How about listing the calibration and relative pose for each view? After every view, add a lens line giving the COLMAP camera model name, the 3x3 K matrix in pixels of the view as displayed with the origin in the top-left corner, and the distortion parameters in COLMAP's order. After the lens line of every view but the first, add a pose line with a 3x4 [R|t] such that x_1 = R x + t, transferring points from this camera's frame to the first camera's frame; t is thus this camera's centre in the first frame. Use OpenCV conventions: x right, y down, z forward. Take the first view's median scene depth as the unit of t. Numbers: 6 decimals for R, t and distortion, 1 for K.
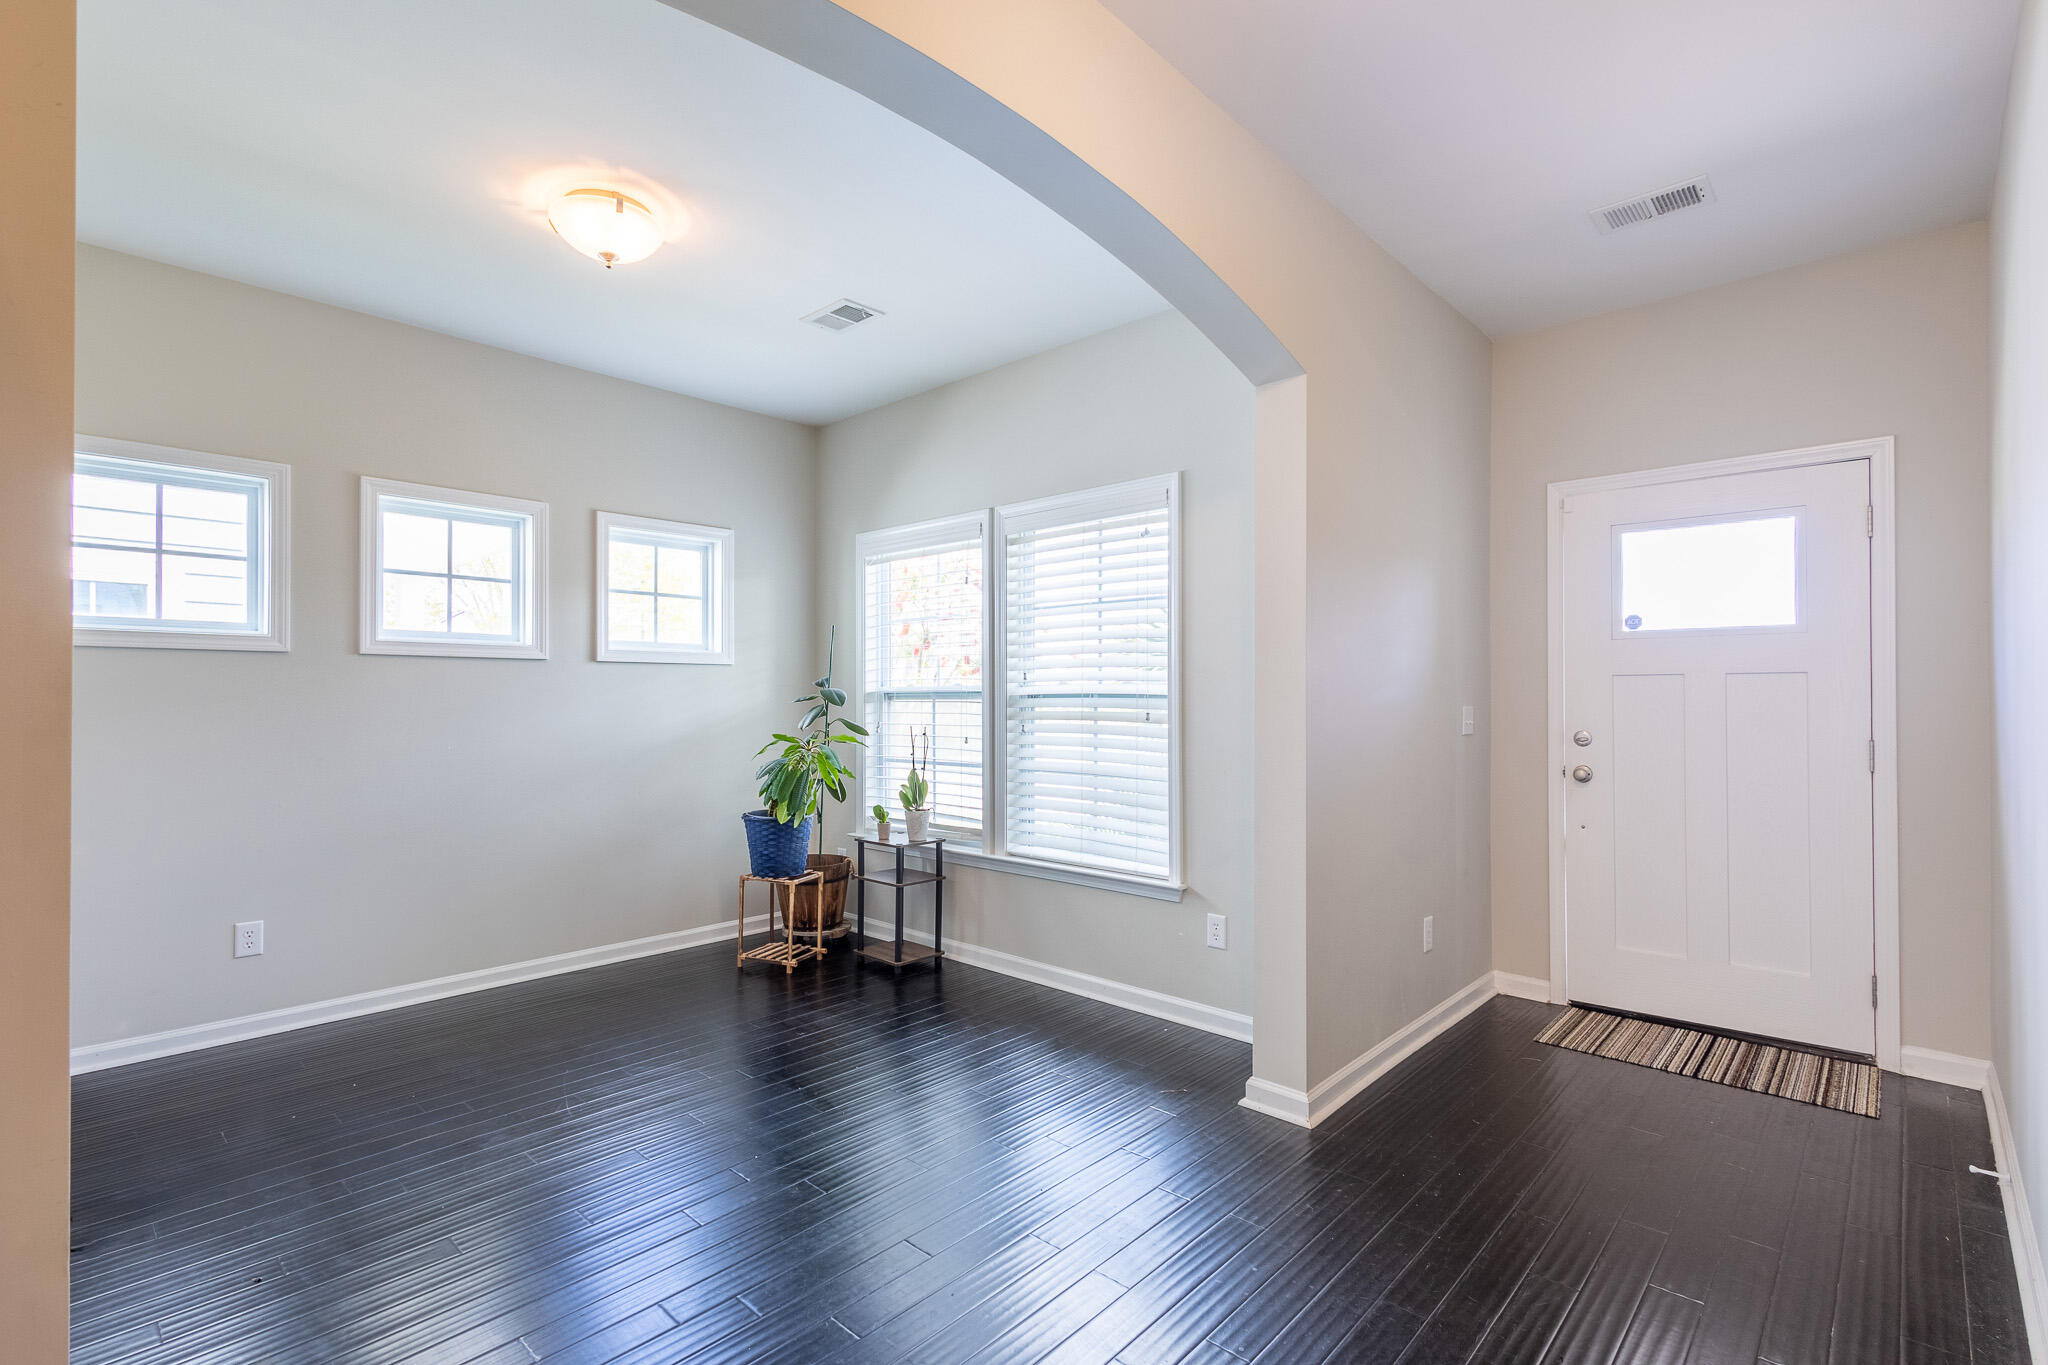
lens RADIAL K [[945.9, 0, 1023.6], [0, 945.9, 691.6], [0, 0, 1]] dist [0.009632, 0.000246]
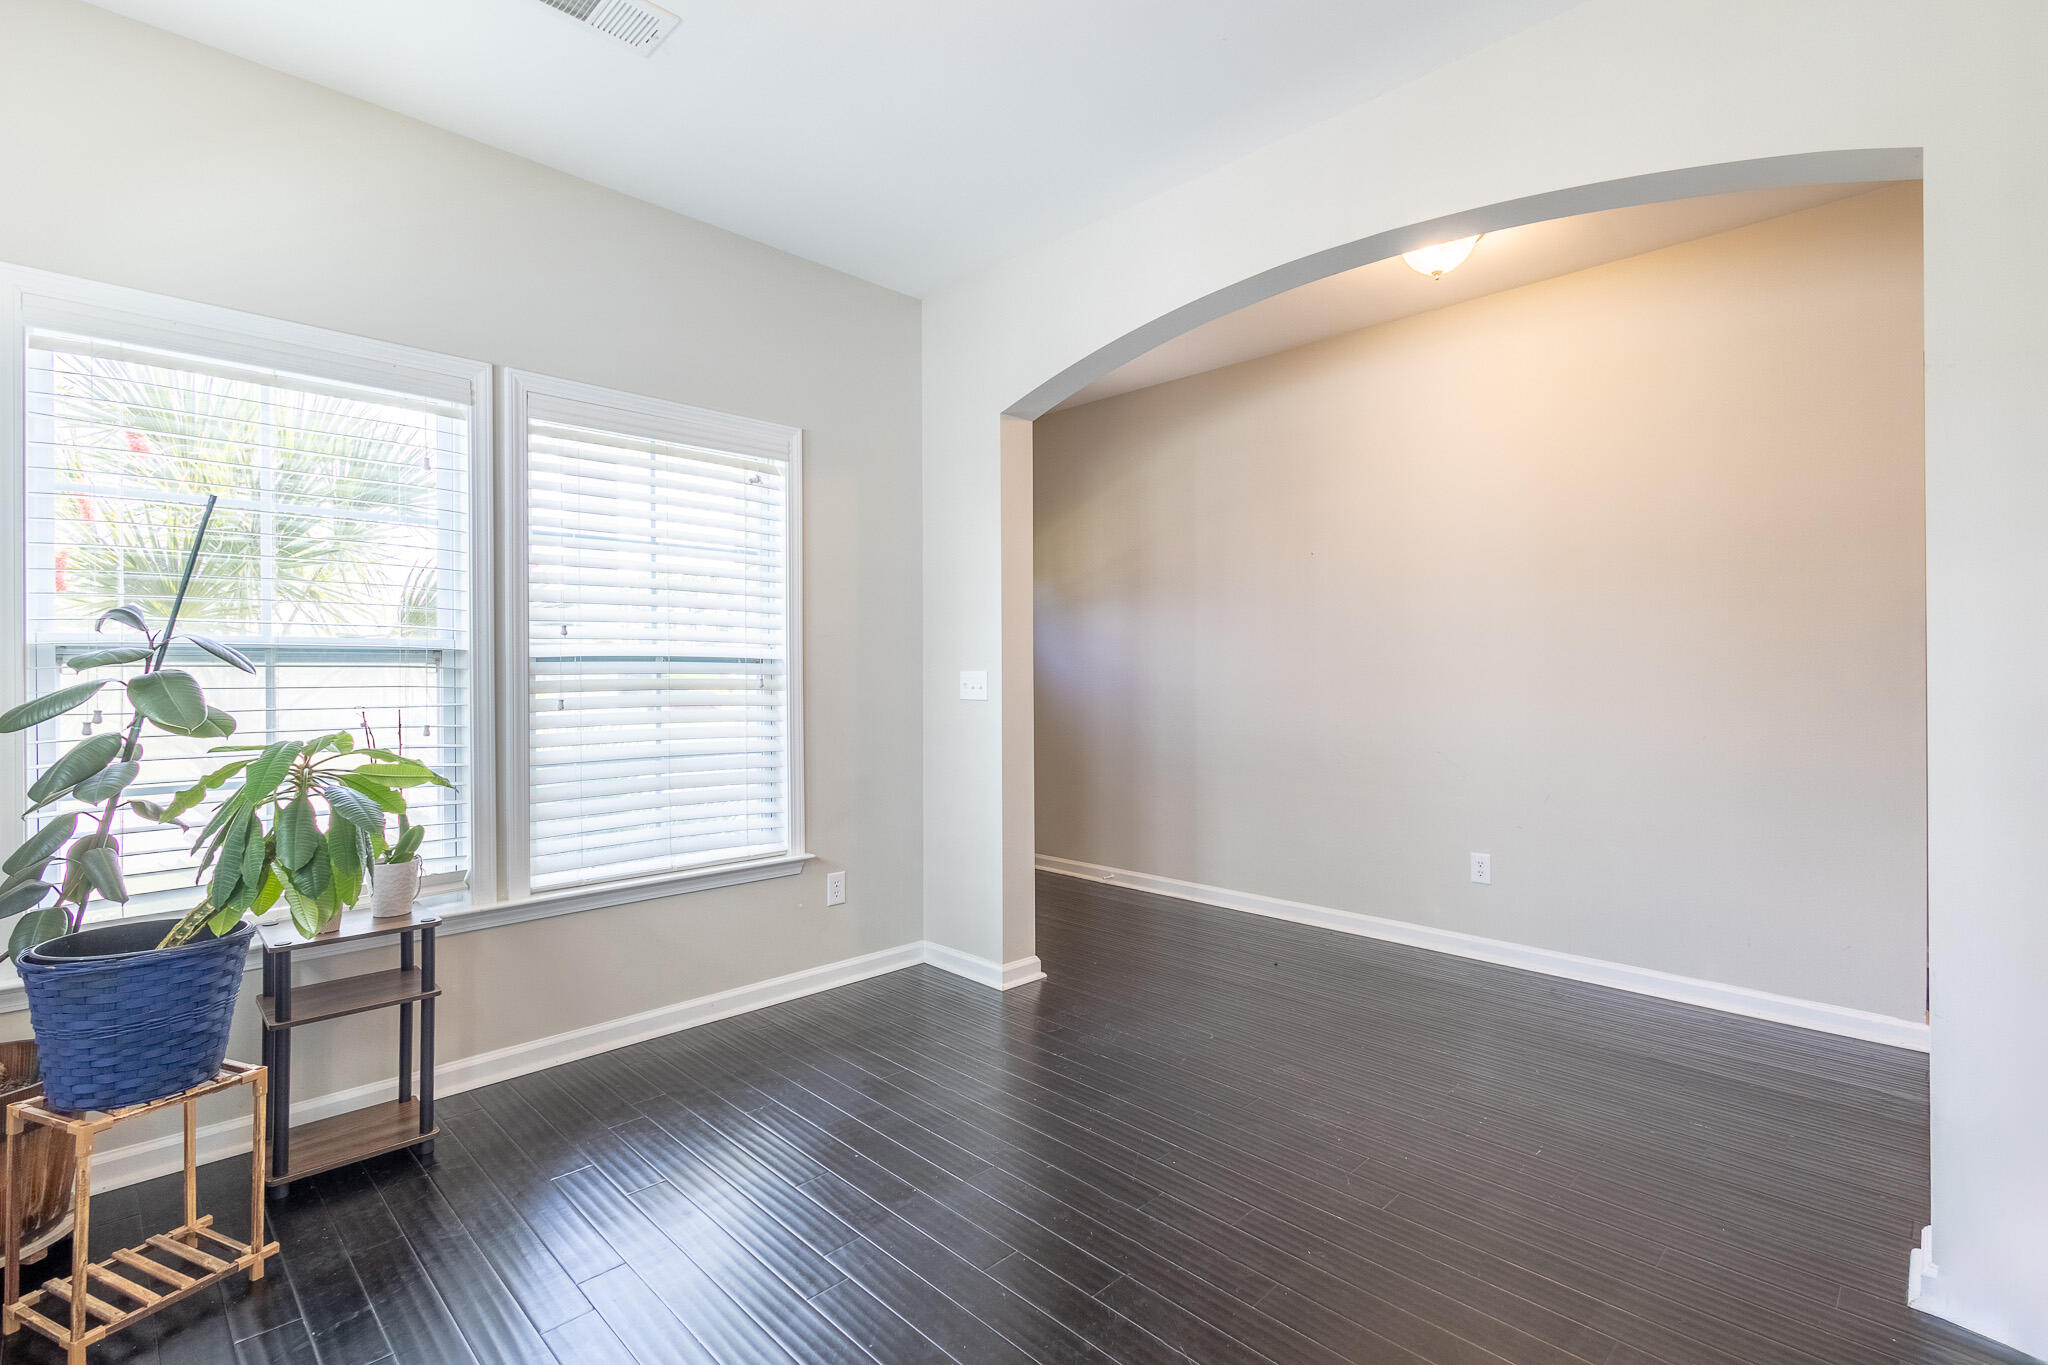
lens RADIAL K [[921.2, 0, 1024.0], [0, 921.2, 682.5], [0, 0, 1]] dist [0.002289, 0.000186]
pose [[0.032007, -0.006199, 0.999468, -0.673298], [-0.007312, 0.999953, 0.006437, 0.015943], [-0.999461, -0.007514, 0.031960, 0.645168]]
